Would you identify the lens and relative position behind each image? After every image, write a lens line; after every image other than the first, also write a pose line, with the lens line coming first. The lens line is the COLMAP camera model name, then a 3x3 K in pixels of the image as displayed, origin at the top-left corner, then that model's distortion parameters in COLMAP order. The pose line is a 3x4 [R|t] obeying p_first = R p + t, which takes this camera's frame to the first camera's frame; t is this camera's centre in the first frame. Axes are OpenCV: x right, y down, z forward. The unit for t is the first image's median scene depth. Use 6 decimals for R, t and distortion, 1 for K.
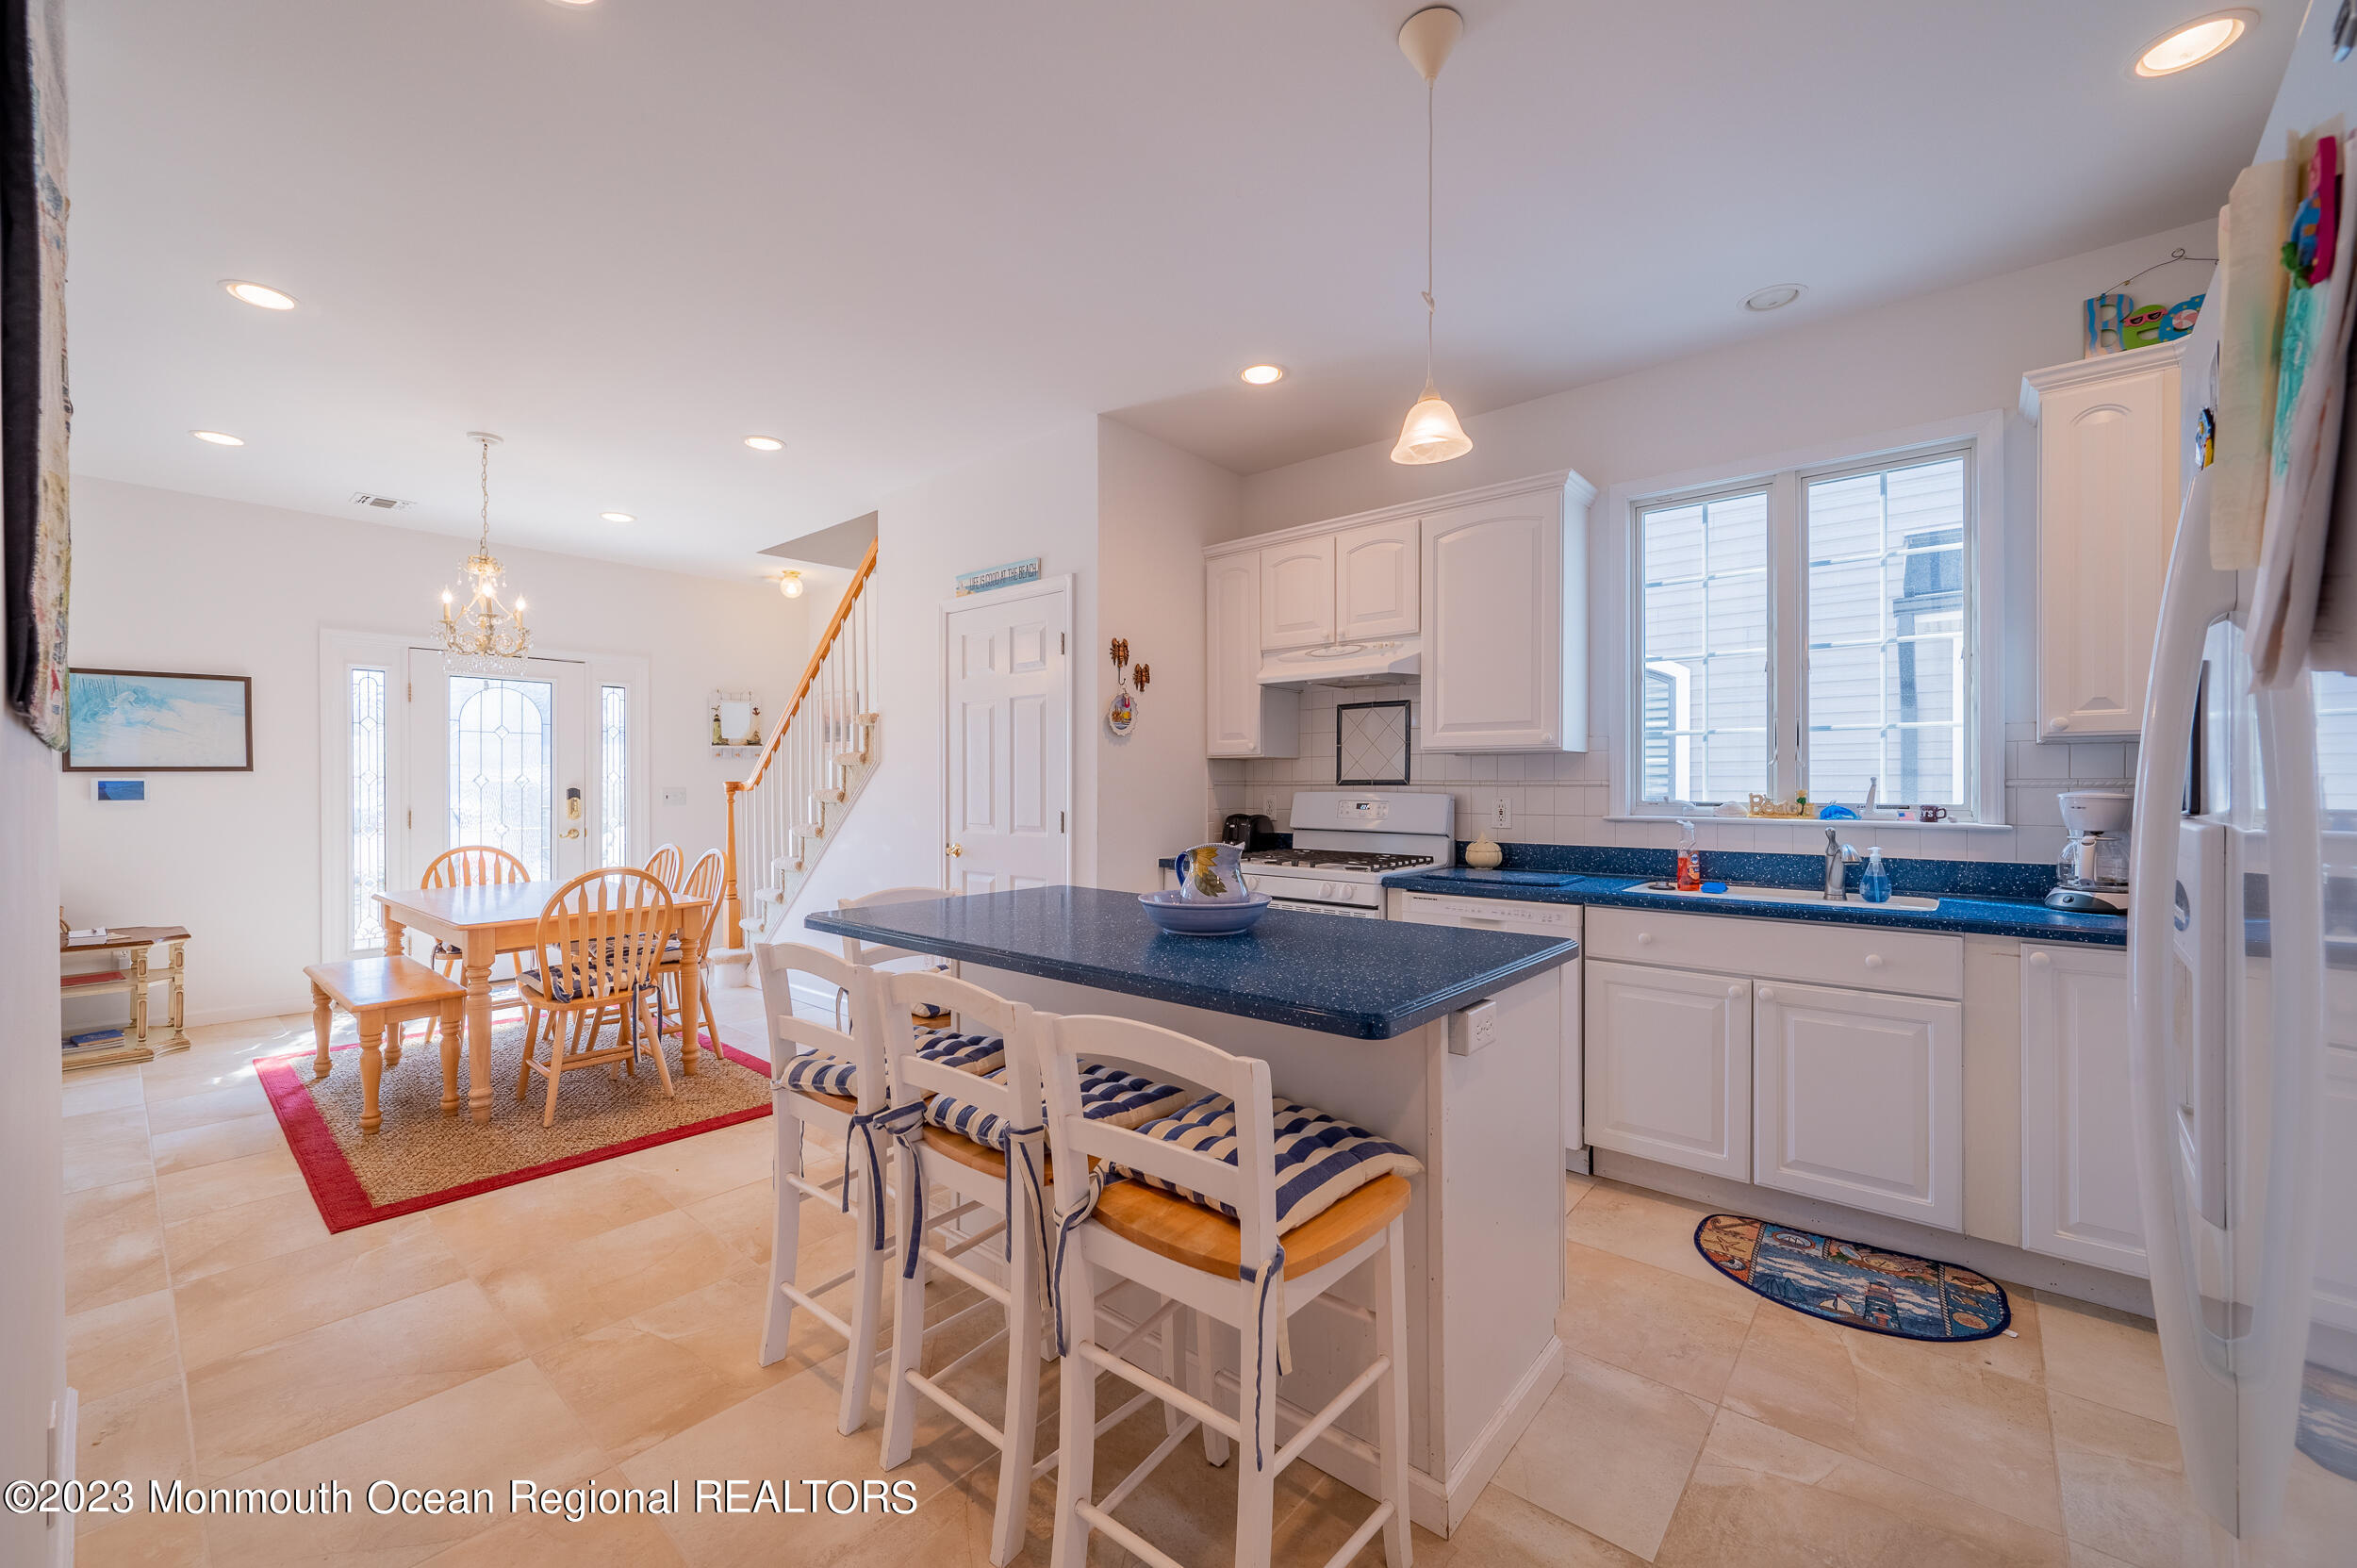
lens RADIAL K [[932.1, 0, 1159.0], [0, 932.1, 779.9], [0, 0, 1]] dist [0.001018, -0.000029]
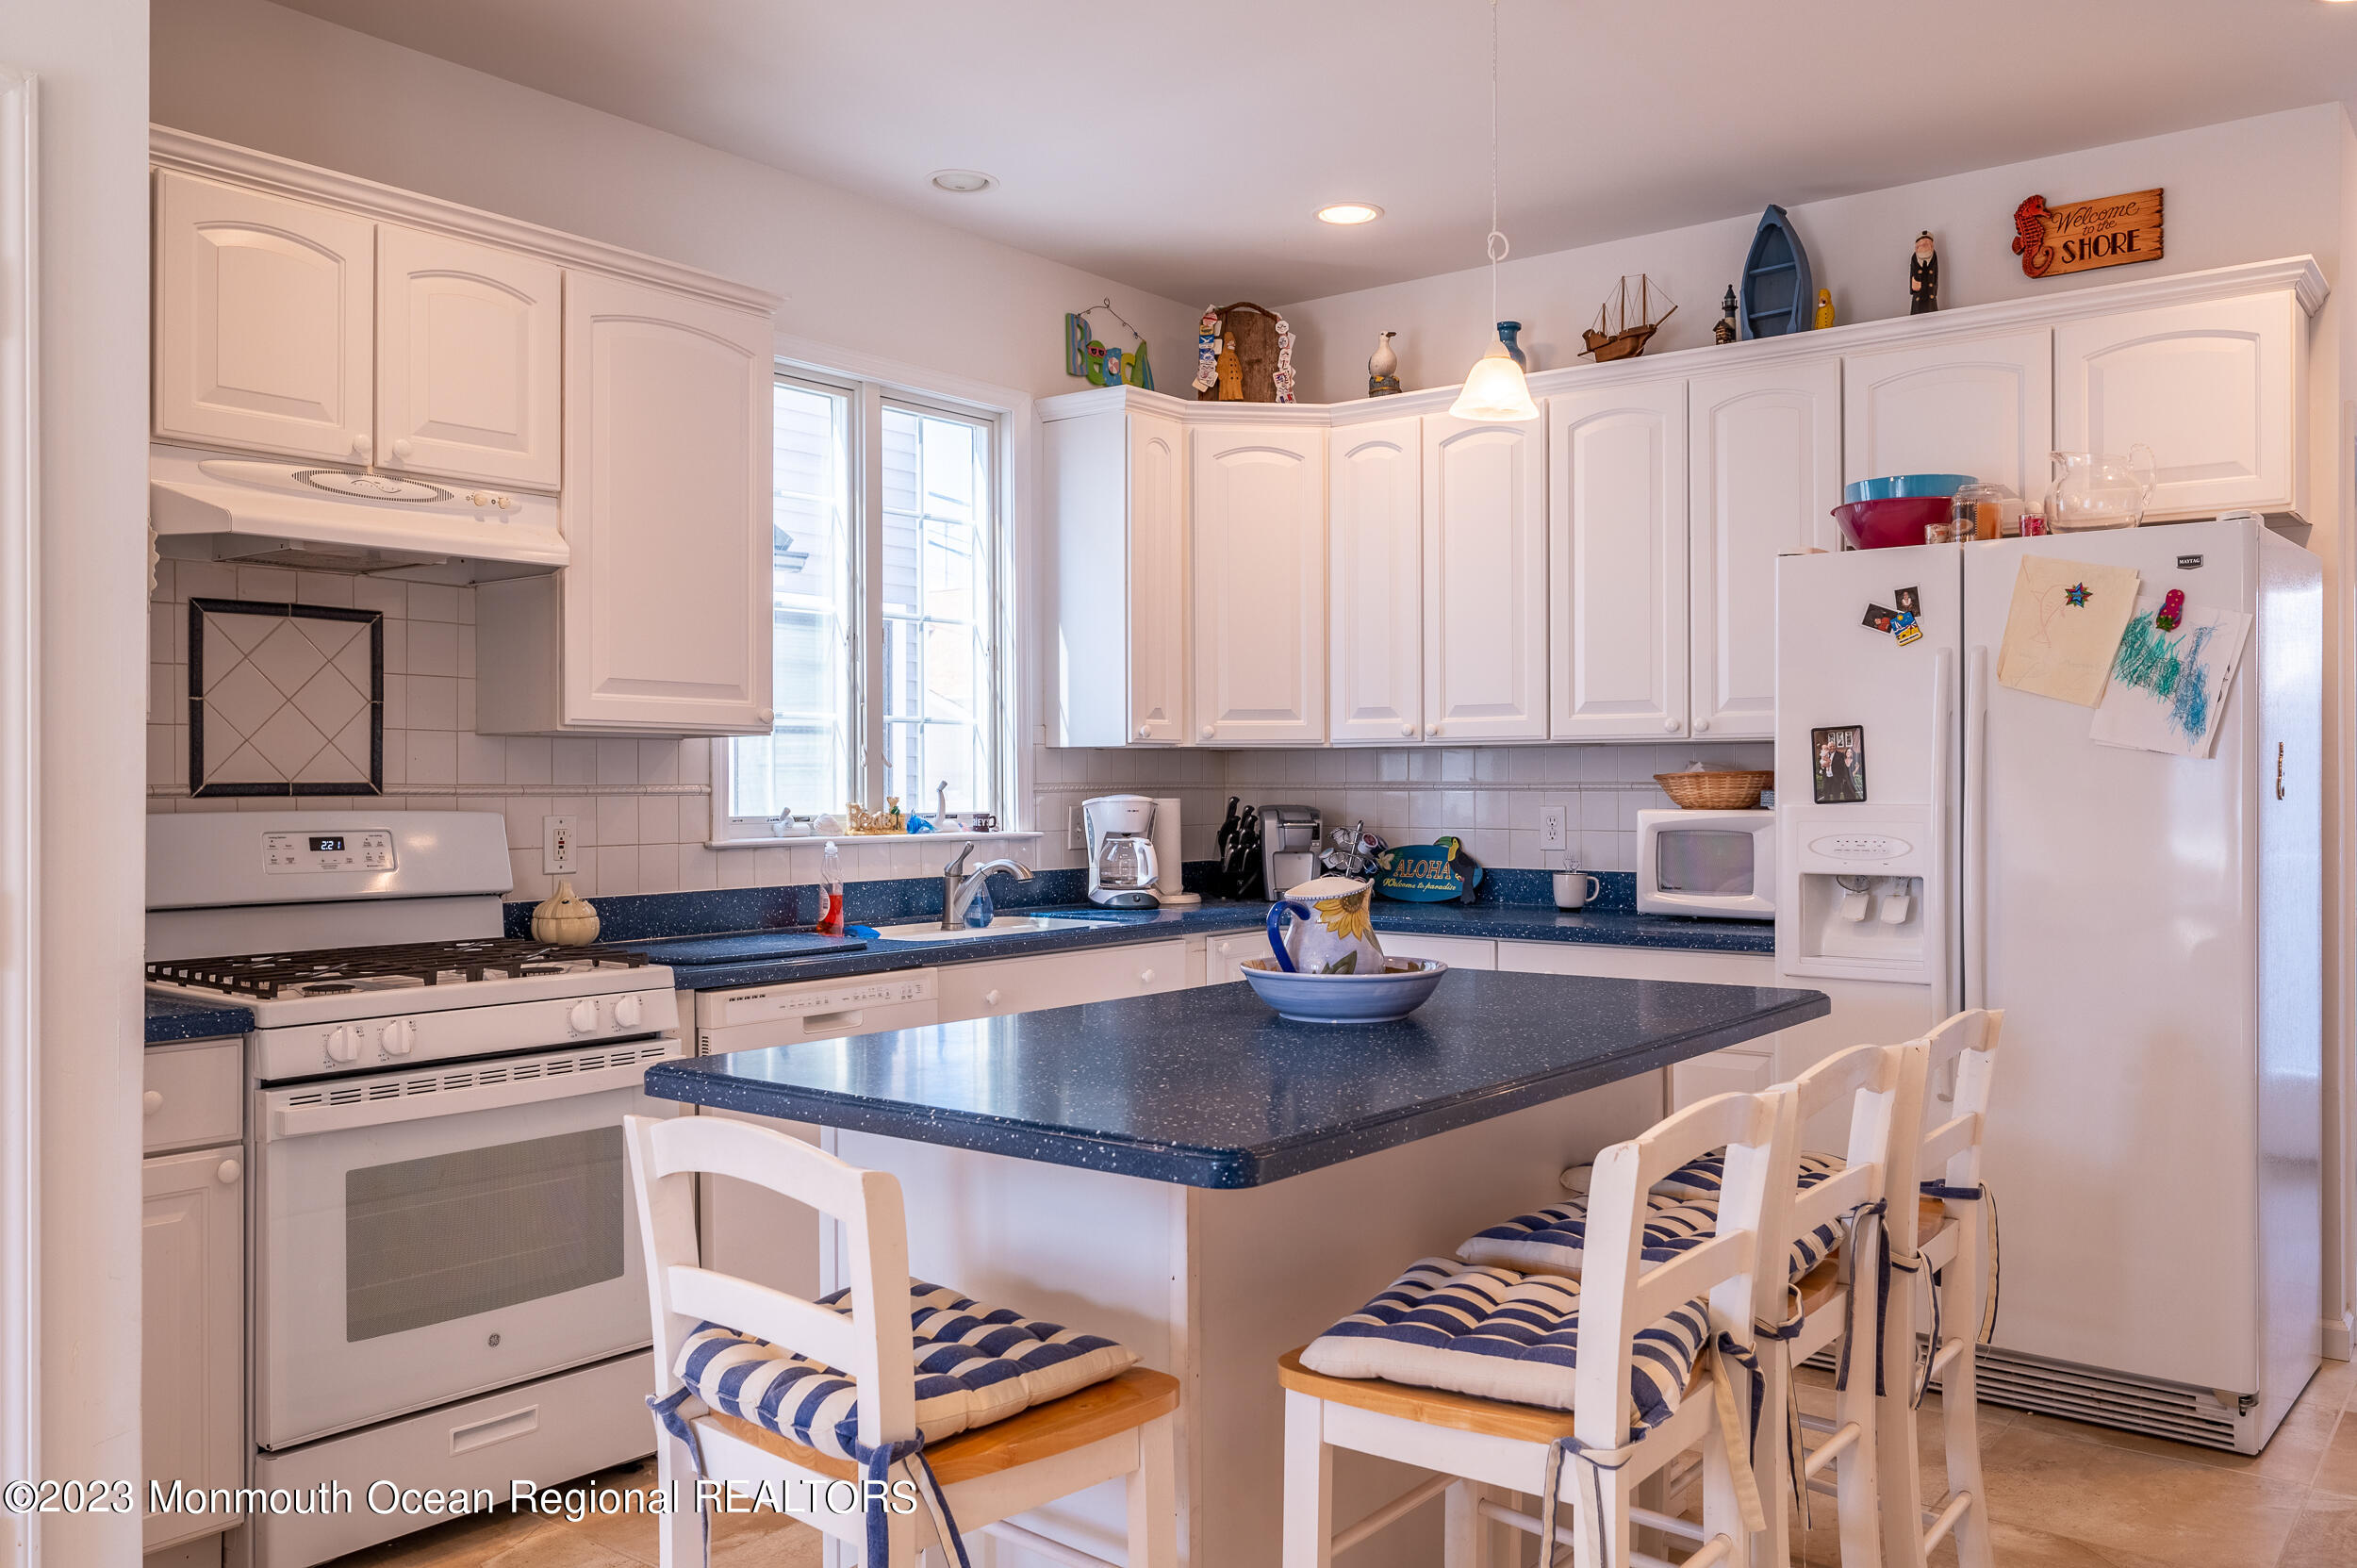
lens RADIAL K [[1846.1, 0, 1179.0], [0, 1846.1, 785.3], [0, 0, 1]] dist [-0.002643, -0.000803]
pose [[-0.058593, 0.001559, 0.998281, -0.696750], [0.000793, 0.999999, -0.001516, 0.002678], [-0.998282, 0.000703, -0.058594, 0.678856]]
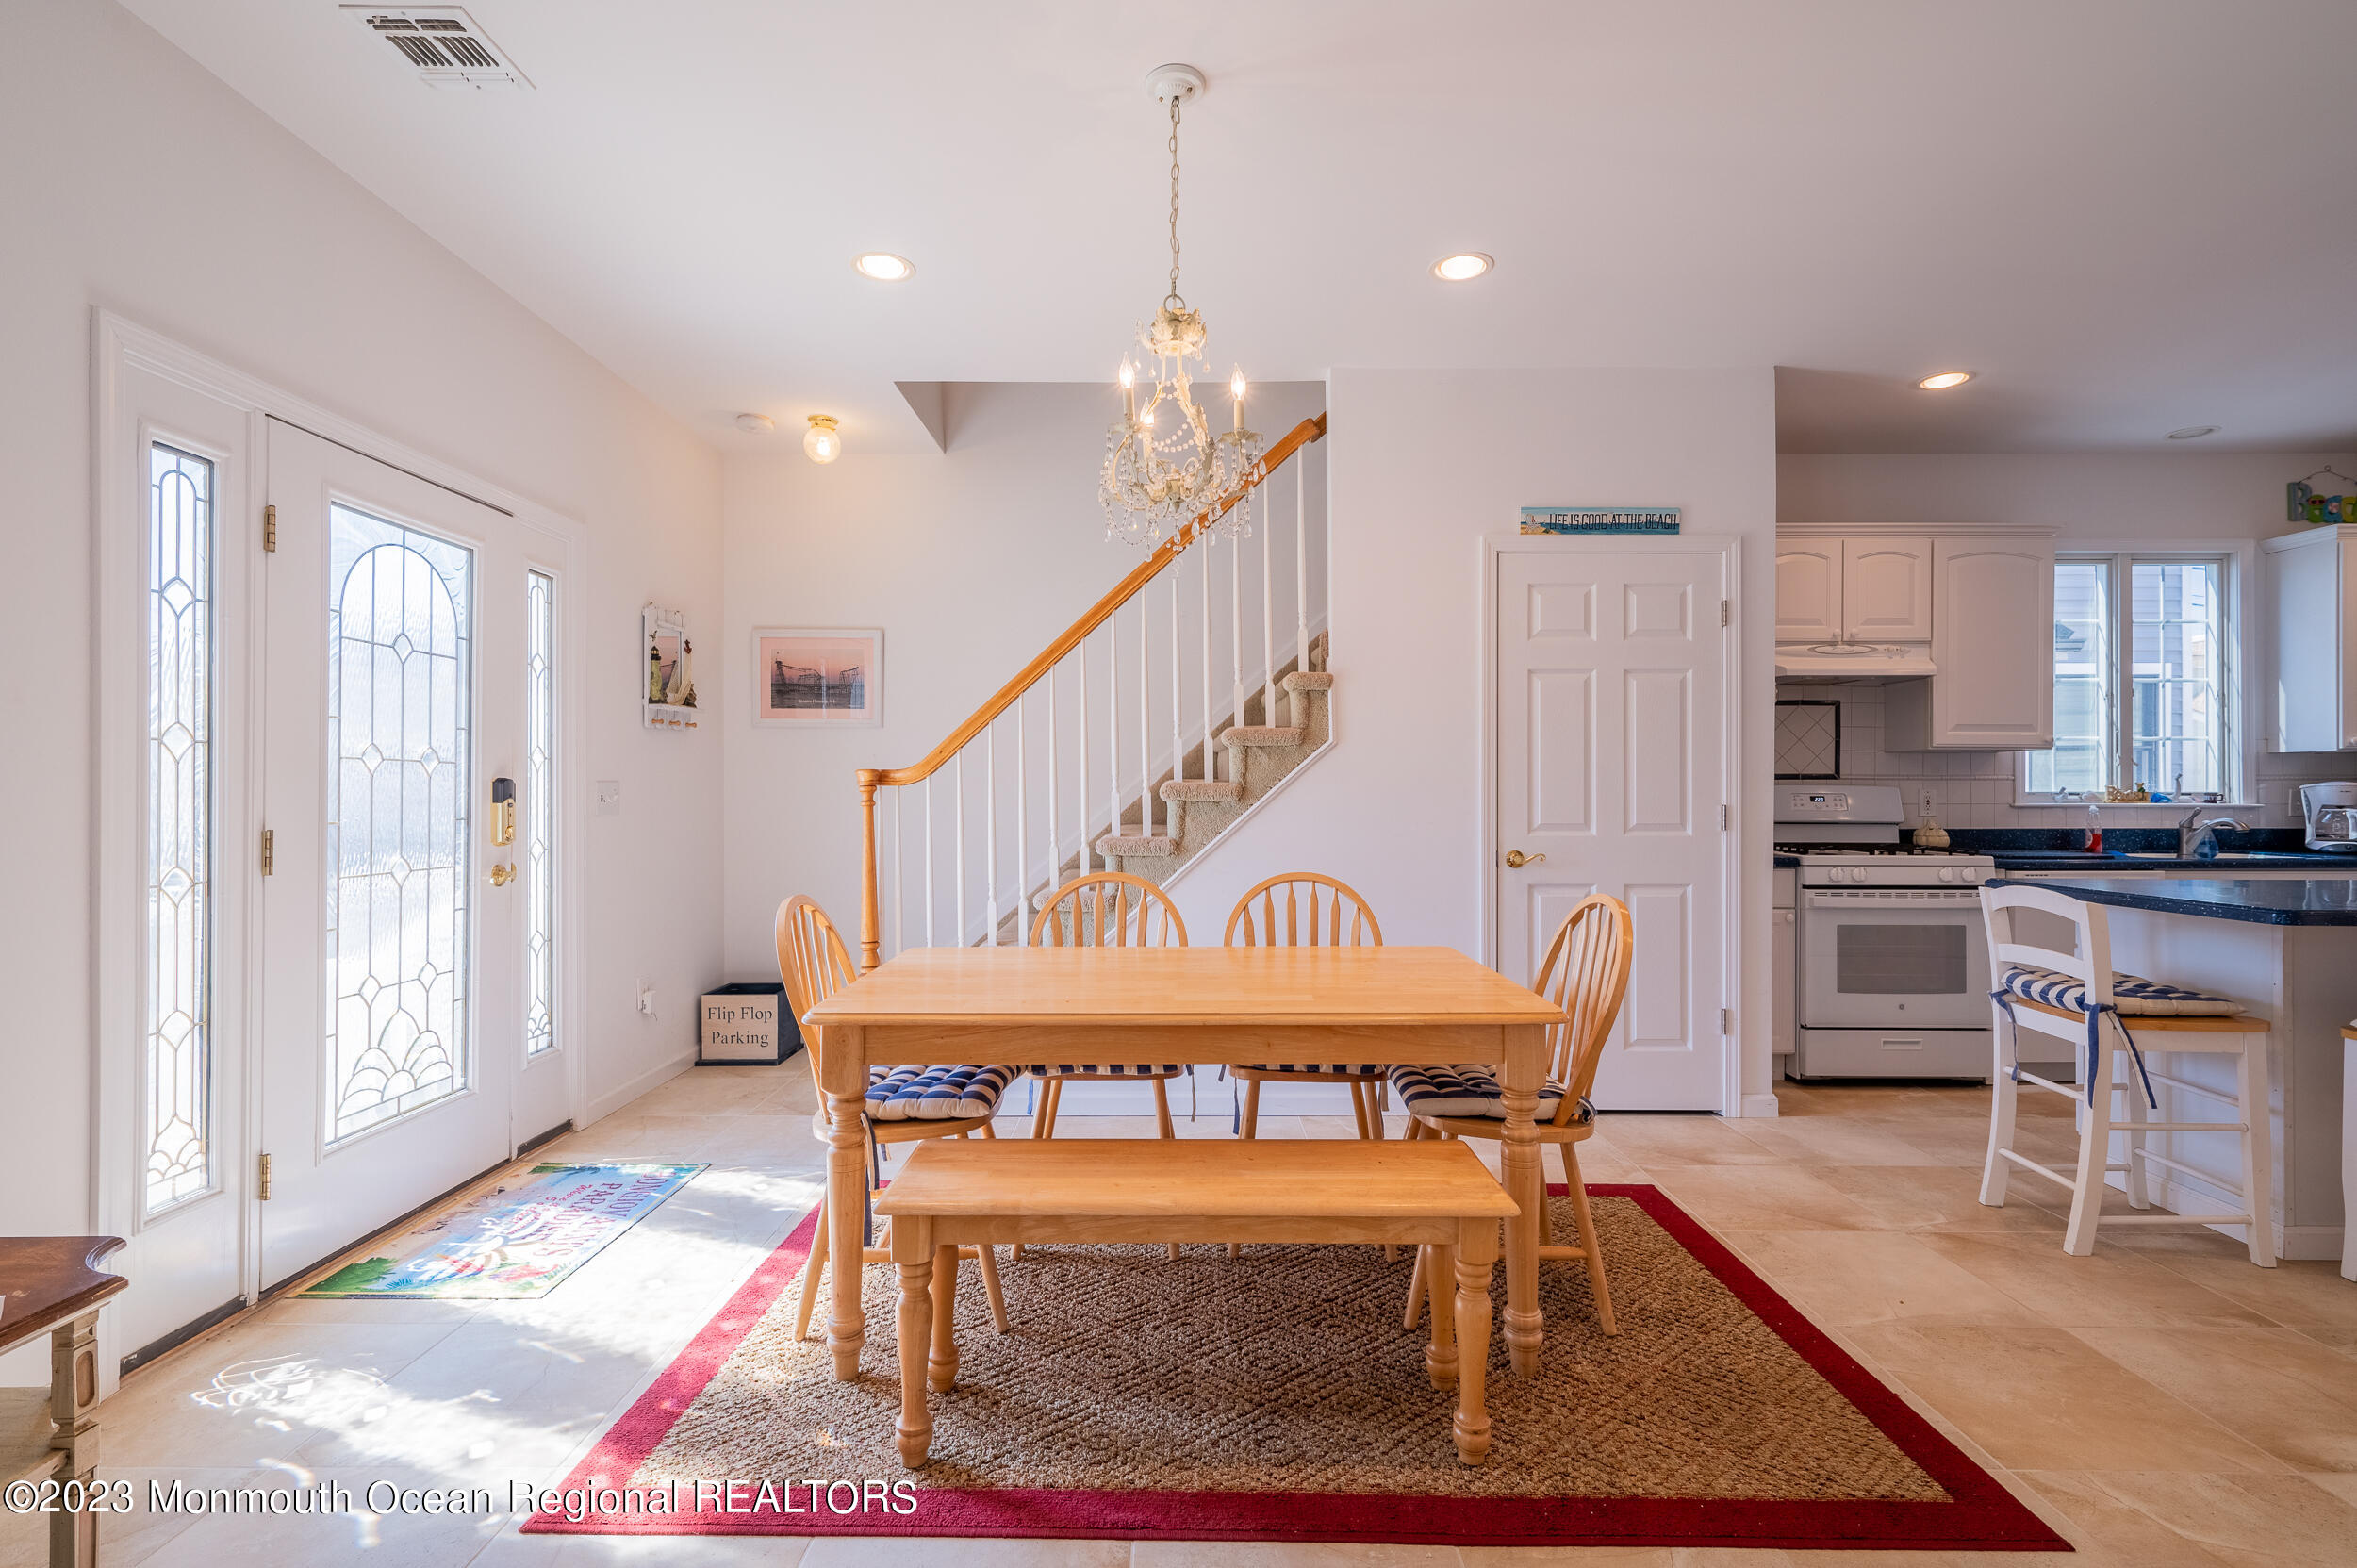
lens RADIAL K [[1063.4, 0, 1172.4], [0, 1063.4, 788.6], [0, 0, 1]] dist [0.003001, -0.000506]
pose [[0.754450, 0.003636, 0.656348, -1.167981], [-0.003973, 0.999992, -0.000974, 0.021699], [-0.656346, -0.001873, 0.754458, 0.594719]]
